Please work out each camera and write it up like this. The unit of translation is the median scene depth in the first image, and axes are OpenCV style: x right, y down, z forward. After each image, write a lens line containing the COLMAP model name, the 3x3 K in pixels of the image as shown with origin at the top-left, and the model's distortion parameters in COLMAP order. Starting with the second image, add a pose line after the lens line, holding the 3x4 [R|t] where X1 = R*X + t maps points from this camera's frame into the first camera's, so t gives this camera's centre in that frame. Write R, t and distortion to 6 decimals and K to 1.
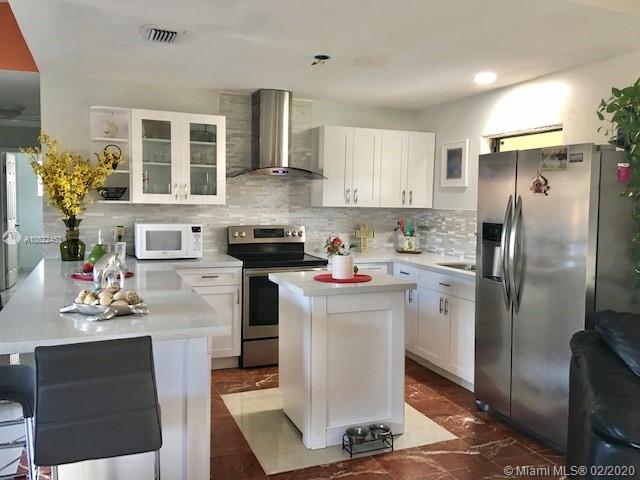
lens RADIAL K [[533.4, 0, 320.0], [0, 533.4, 240.0], [0, 0, 1]] dist [0.136563, -0.184514]
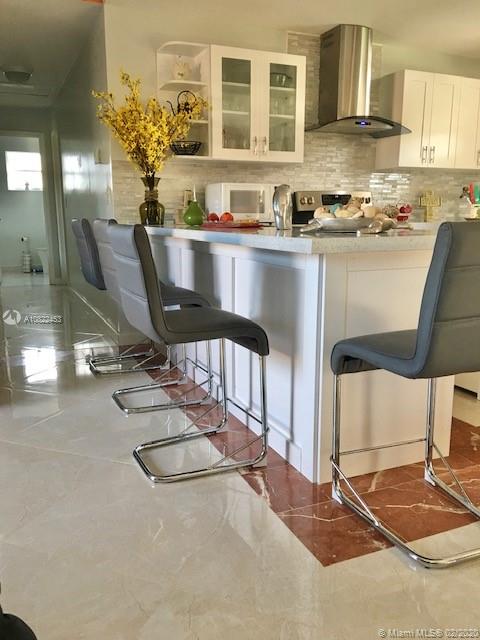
lens RADIAL K [[533.4, 0, 240.0], [0, 533.4, 320.0], [0, 0, 1]] dist [0.136563, -0.184514]
pose [[0.999538, -0.025962, 0.015812, -0.306390], [0.024070, 0.993649, 0.109920, 0.093843], [-0.018565, -0.109488, 0.993815, 0.082668]]
